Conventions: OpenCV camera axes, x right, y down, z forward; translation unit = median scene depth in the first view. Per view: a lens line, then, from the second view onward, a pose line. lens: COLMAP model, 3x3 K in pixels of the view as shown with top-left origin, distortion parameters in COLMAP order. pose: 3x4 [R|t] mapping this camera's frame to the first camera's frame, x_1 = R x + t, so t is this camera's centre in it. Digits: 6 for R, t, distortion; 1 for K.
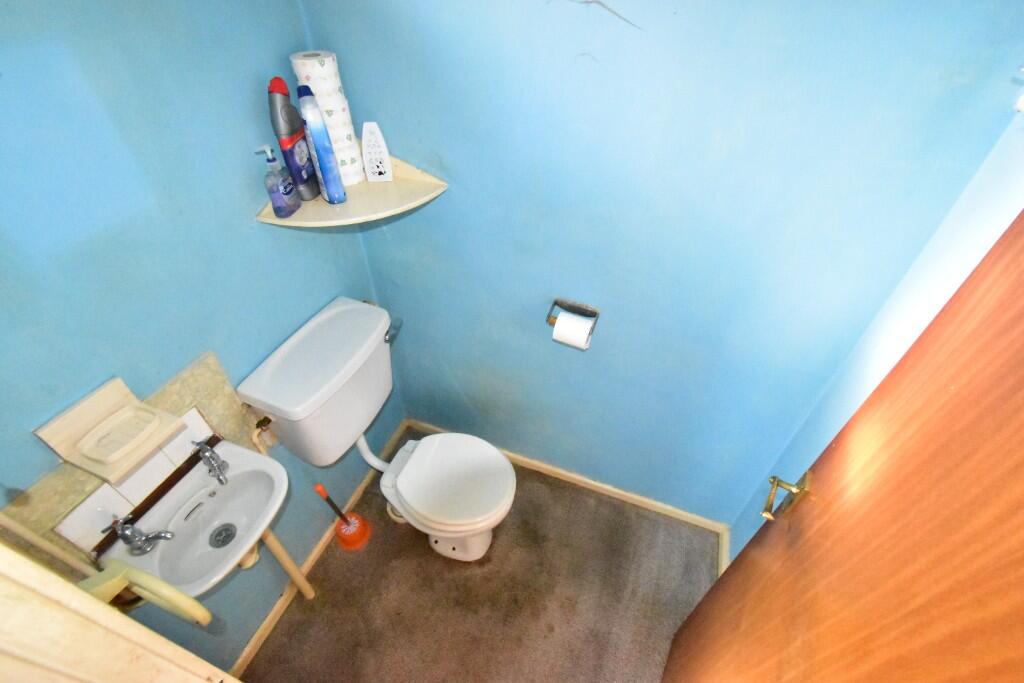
lens RADIAL K [[459.3, 0, 511.5], [0, 459.3, 342.8], [0, 0, 1]] dist [-0.002464, -0.000085]
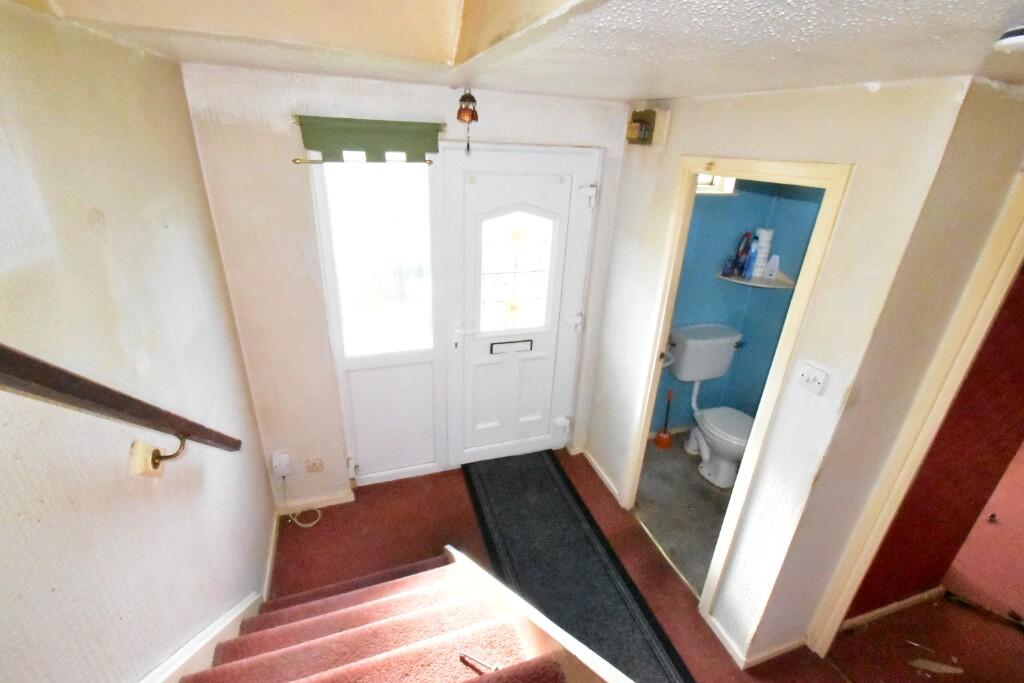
lens RADIAL K [[459.3, 0, 512.3], [0, 459.3, 341.8], [0, 0, 1]] dist [-0.002464, -0.000085]
pose [[0.629818, 0.333845, -0.701340, 0.708977], [-0.558925, 0.821790, -0.110746, 1.003438], [0.539382, 0.461746, 0.704172, -1.332286]]
